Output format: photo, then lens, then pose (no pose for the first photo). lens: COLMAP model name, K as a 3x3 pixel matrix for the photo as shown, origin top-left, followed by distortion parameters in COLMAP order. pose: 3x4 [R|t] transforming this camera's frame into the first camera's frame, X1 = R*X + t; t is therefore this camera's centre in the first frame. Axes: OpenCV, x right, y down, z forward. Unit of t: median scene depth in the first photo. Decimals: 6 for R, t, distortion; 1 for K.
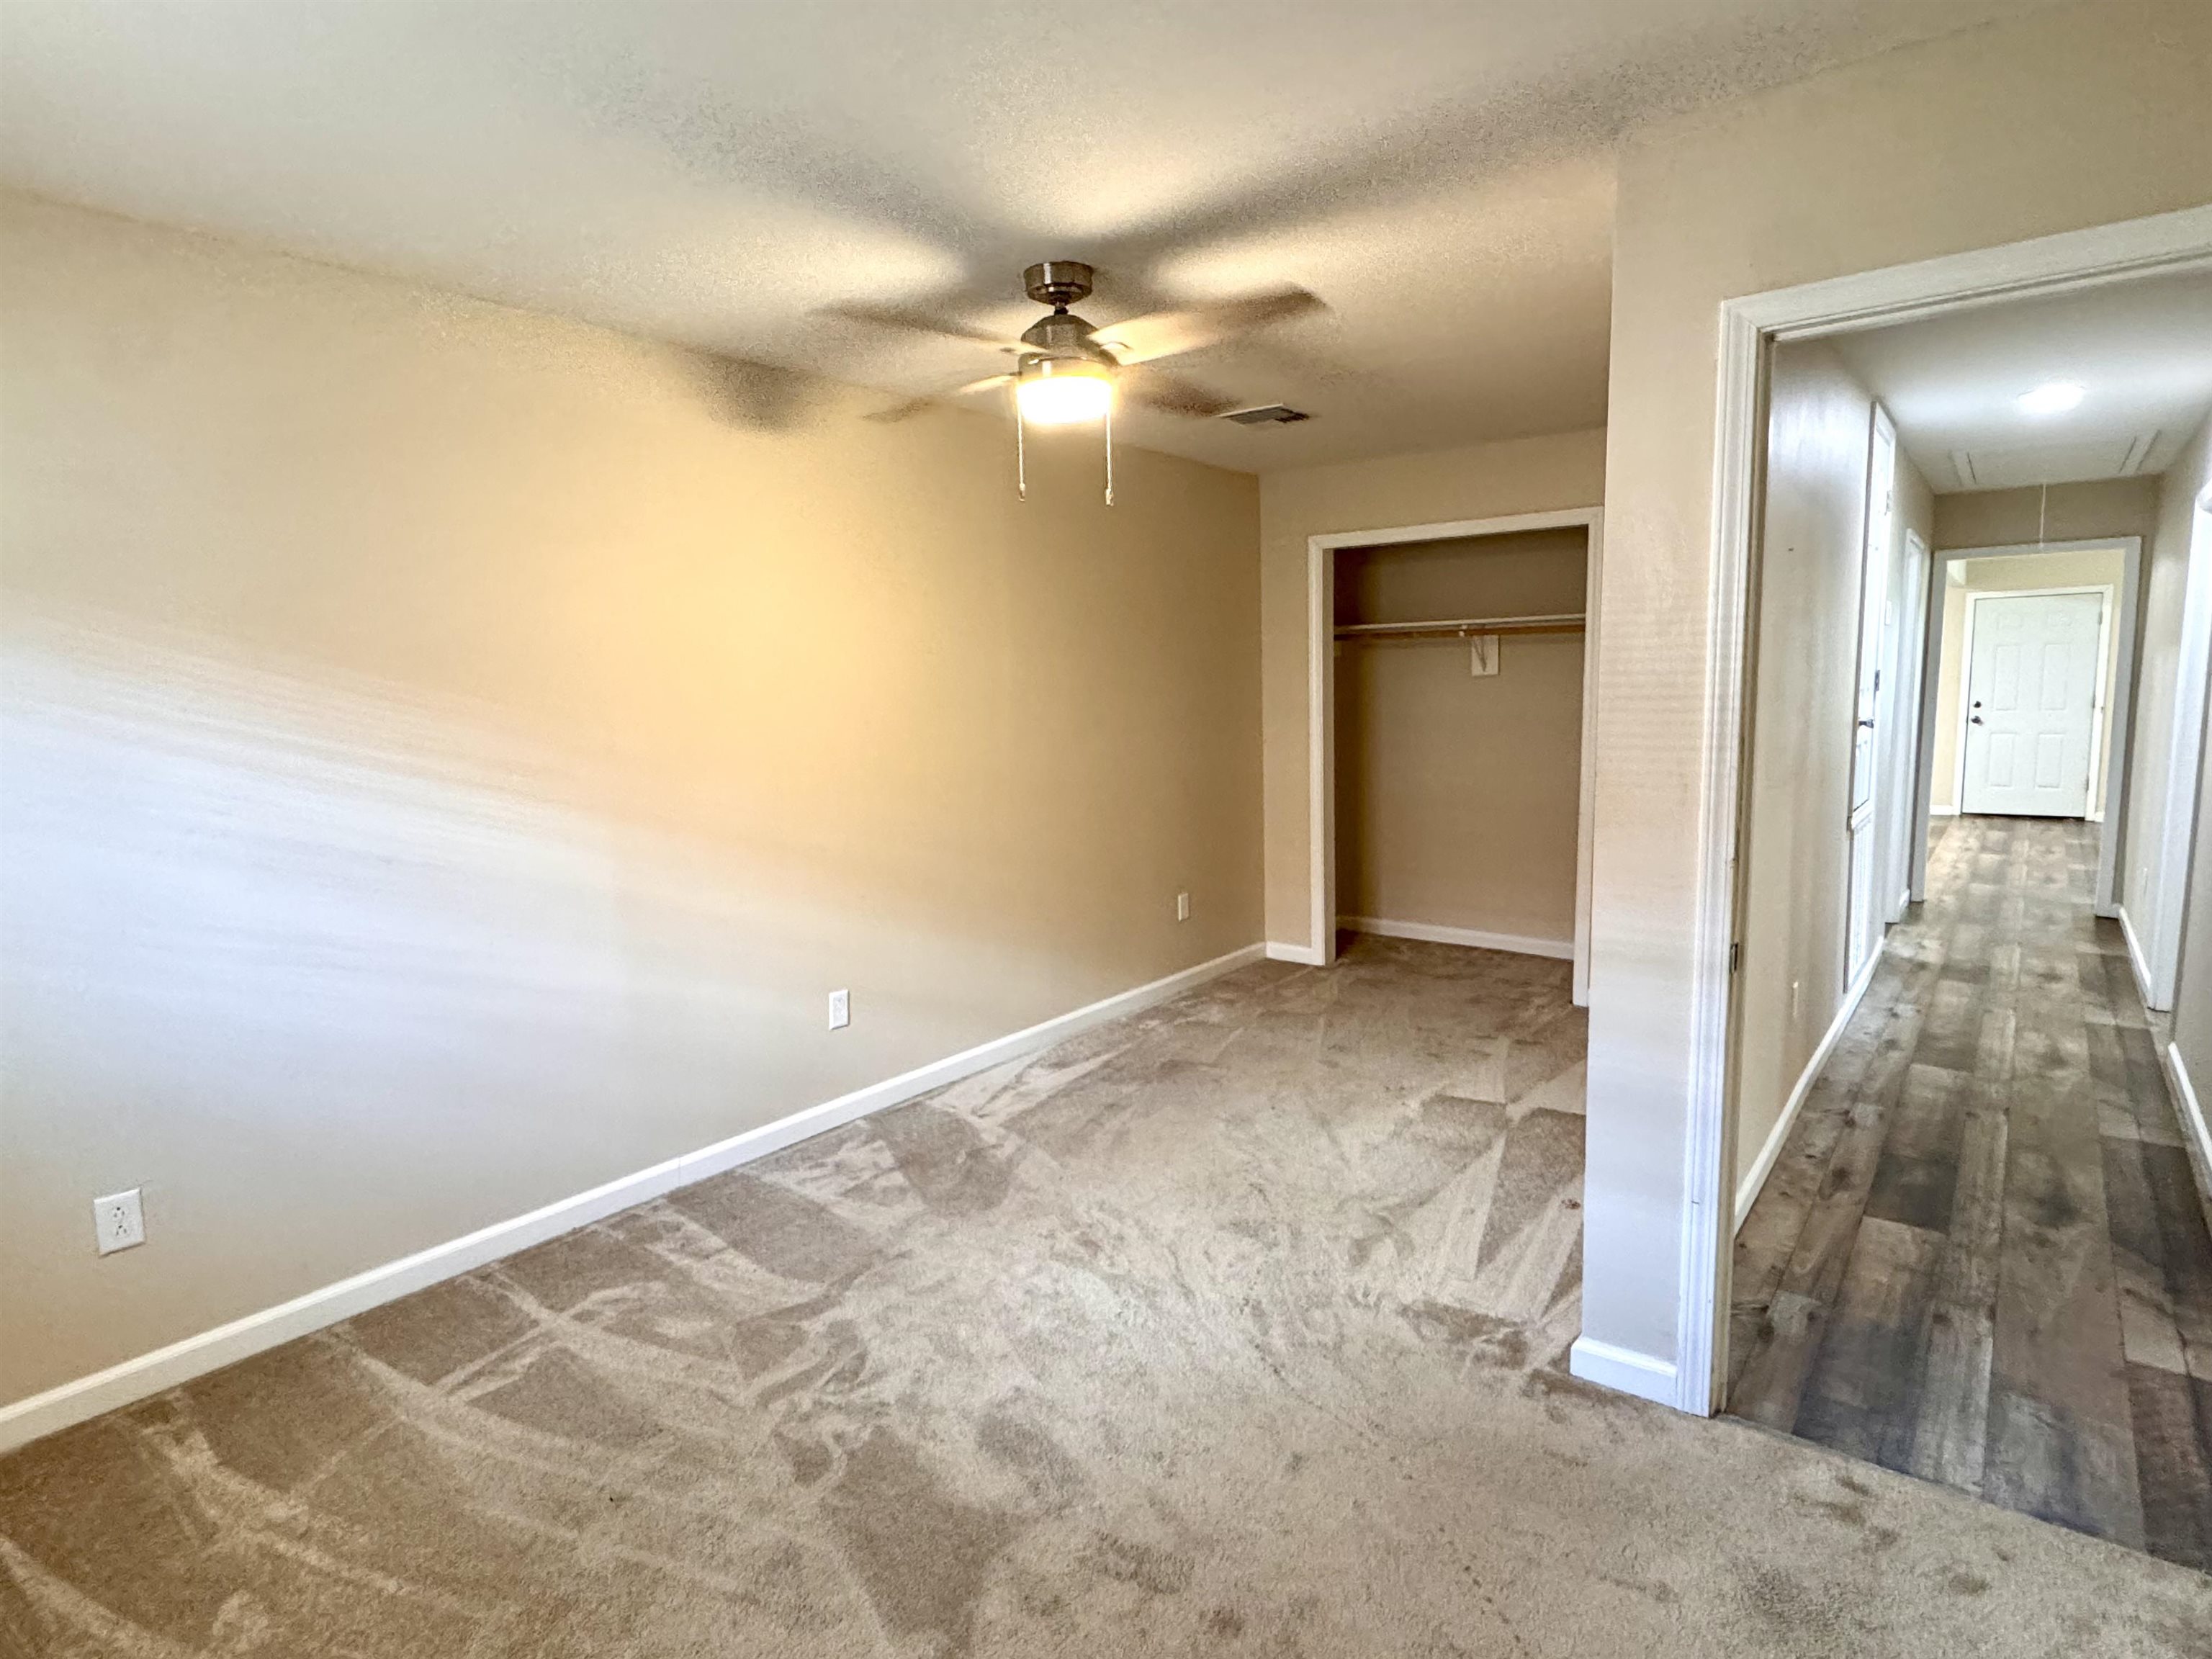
lens RADIAL K [[1168.9, 0, 1106.0], [0, 1168.9, 829.5], [0, 0, 1]] dist [-0.023867, -0.000594]
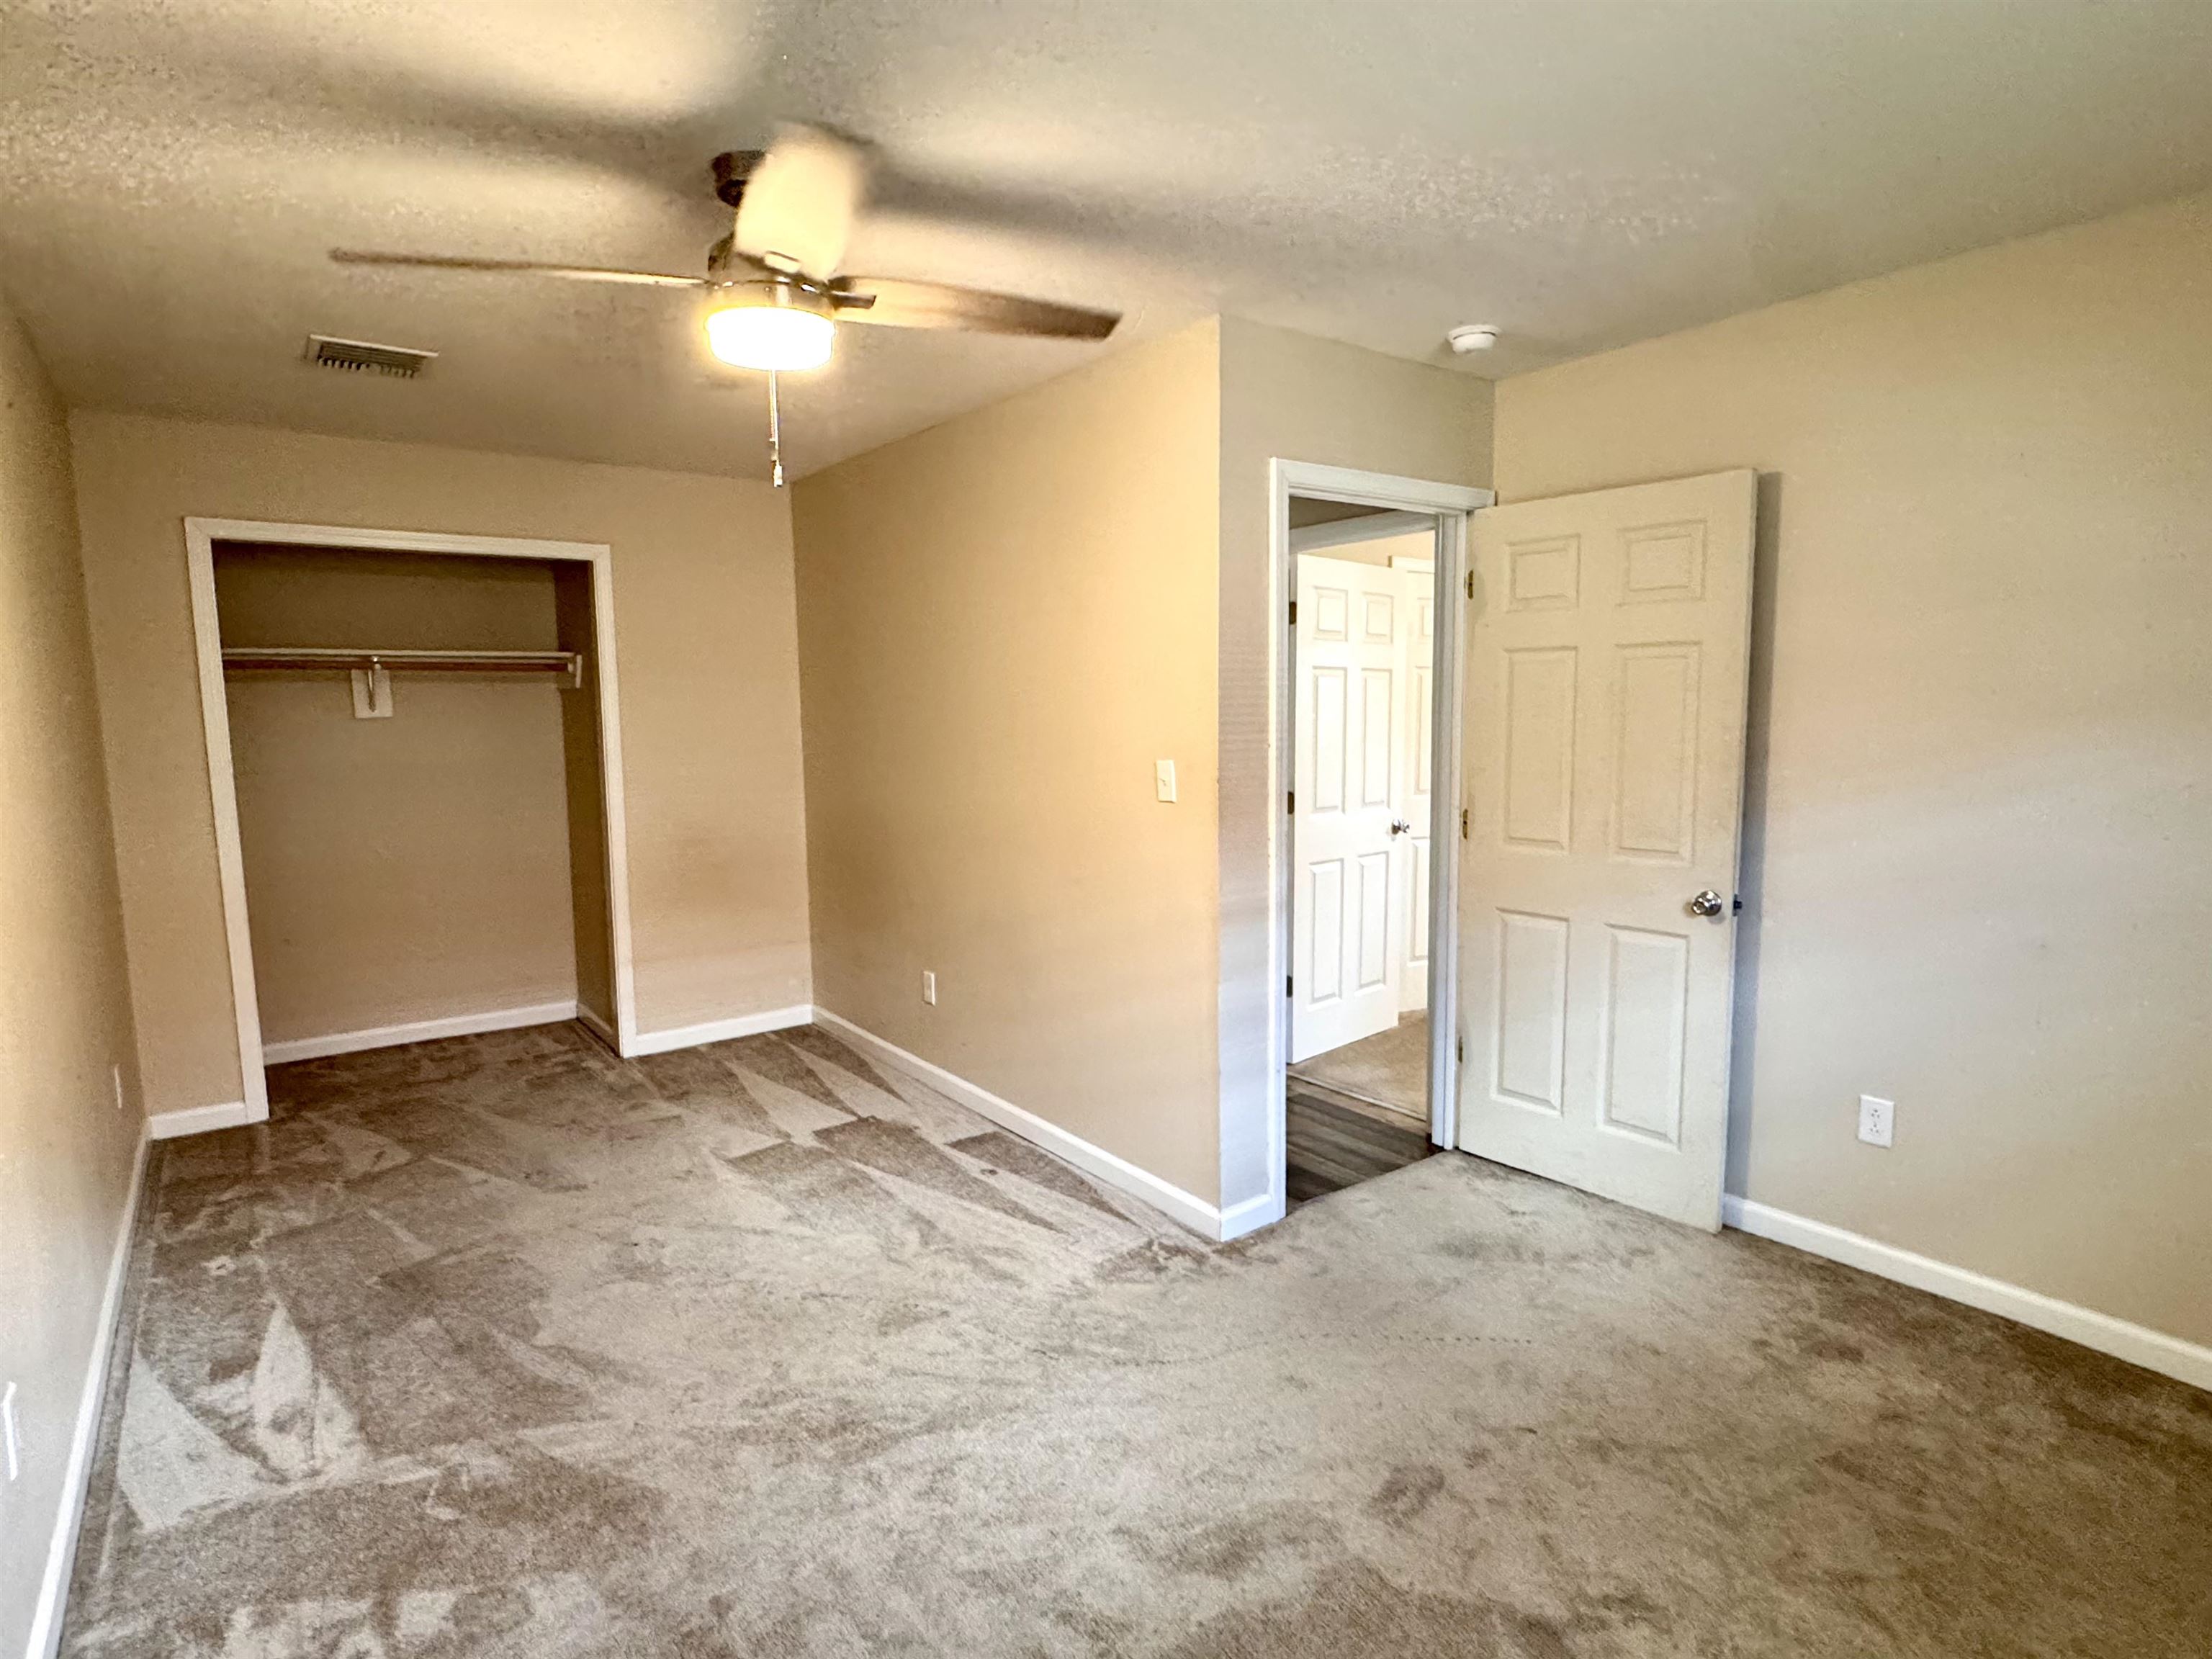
lens RADIAL K [[1168.9, 0, 1106.0], [0, 1168.9, 829.5], [0, 0, 1]] dist [-0.023867, -0.000594]
pose [[0.255721, -0.085680, 0.962946, -0.485952], [0.128444, 0.990245, 0.053999, -0.044058], [-0.958180, 0.109876, 0.264232, 0.414482]]
